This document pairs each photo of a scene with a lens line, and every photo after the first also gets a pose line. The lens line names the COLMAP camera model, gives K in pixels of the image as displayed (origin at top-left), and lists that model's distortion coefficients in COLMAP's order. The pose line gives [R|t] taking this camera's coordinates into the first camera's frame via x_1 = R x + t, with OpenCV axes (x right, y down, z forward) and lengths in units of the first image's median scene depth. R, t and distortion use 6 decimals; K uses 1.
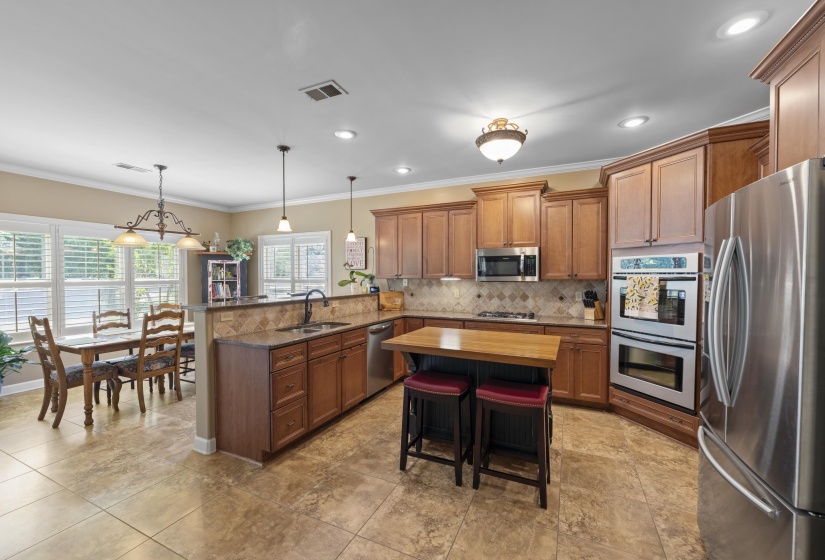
lens RADIAL K [[344.2, 0, 411.8], [0, 344.2, 287.1], [0, 0, 1]] dist [0.000603, 0.000071]
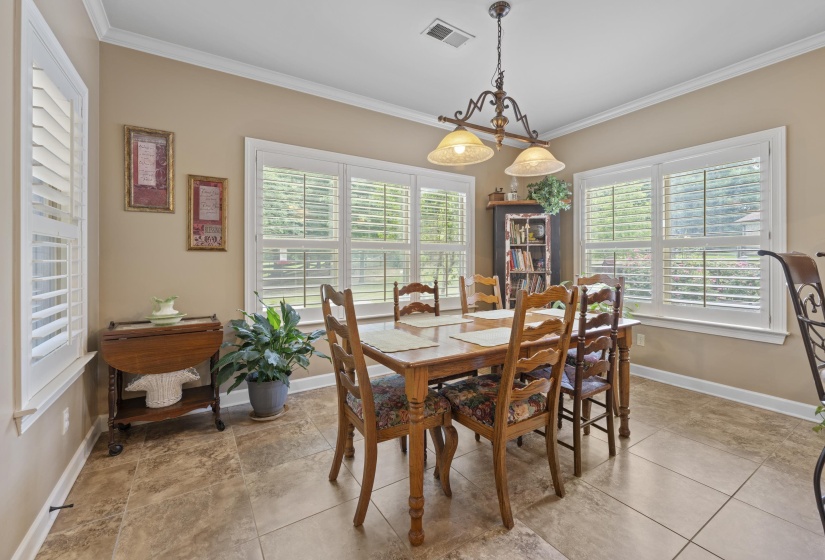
lens RADIAL K [[349.9, 0, 409.1], [0, 349.9, 276.3], [0, 0, 1]] dist [-0.002440, -0.000376]
pose [[0.844202, 0.026324, -0.535379, -0.566957], [-0.020388, 0.999648, 0.017003, 0.047981], [0.535638, -0.003438, 0.844441, 0.493937]]
